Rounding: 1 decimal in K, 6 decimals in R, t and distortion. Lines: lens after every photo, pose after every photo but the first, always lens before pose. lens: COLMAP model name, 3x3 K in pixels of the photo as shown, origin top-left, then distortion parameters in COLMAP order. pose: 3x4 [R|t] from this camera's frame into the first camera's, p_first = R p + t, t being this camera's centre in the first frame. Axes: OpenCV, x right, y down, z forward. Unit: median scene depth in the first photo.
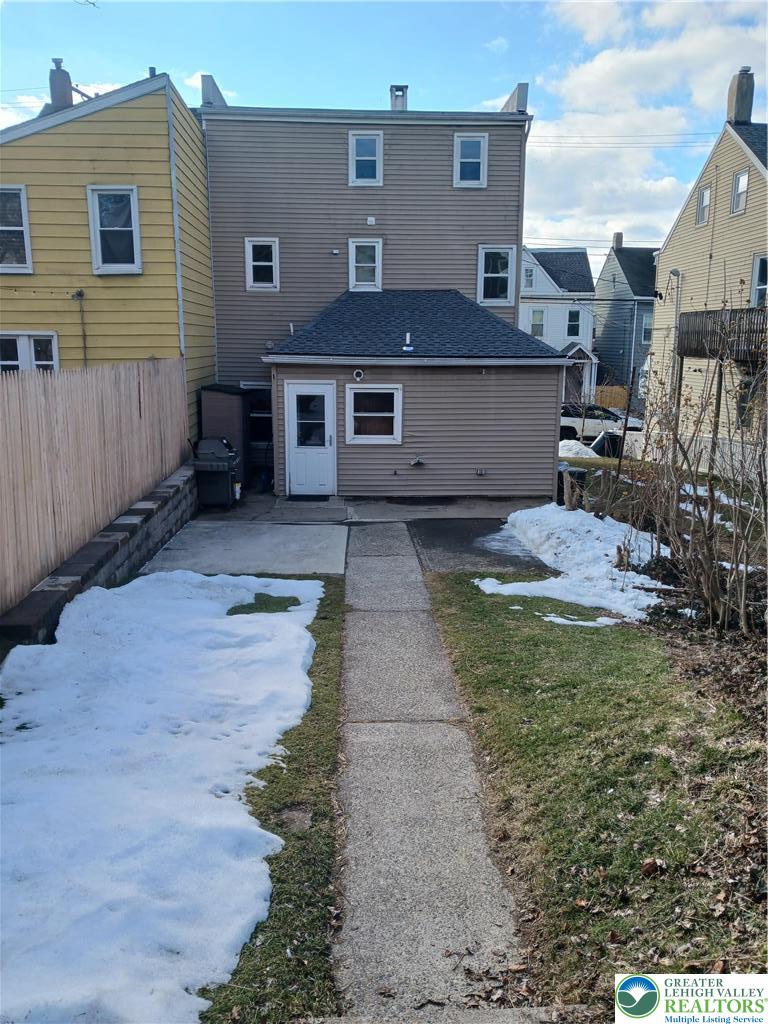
lens RADIAL K [[818.8, 0, 380.4], [0, 818.8, 511.1], [0, 0, 1]] dist [0.031389, -0.049039]
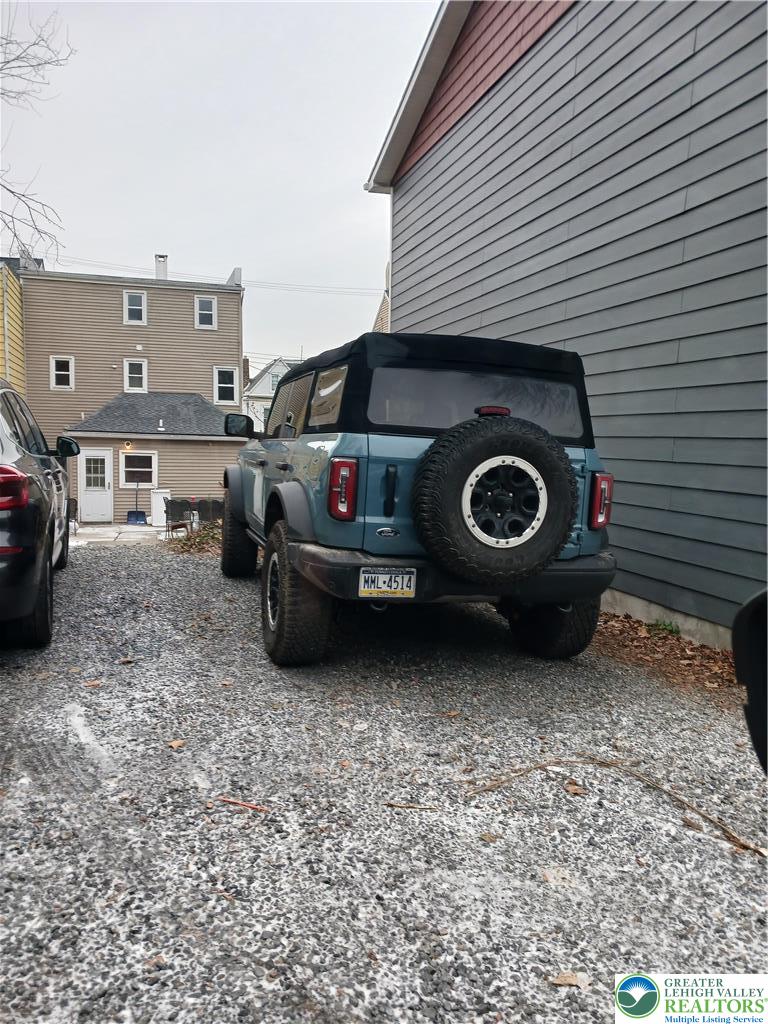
lens RADIAL K [[818.8, 0, 386.9], [0, 818.8, 515.5], [0, 0, 1]] dist [0.031389, -0.049039]
pose [[0.969603, -0.009727, 0.244489, 0.060130], [0.036964, 0.993565, -0.107066, 0.137620], [-0.241874, 0.112849, 0.963723, -0.551170]]
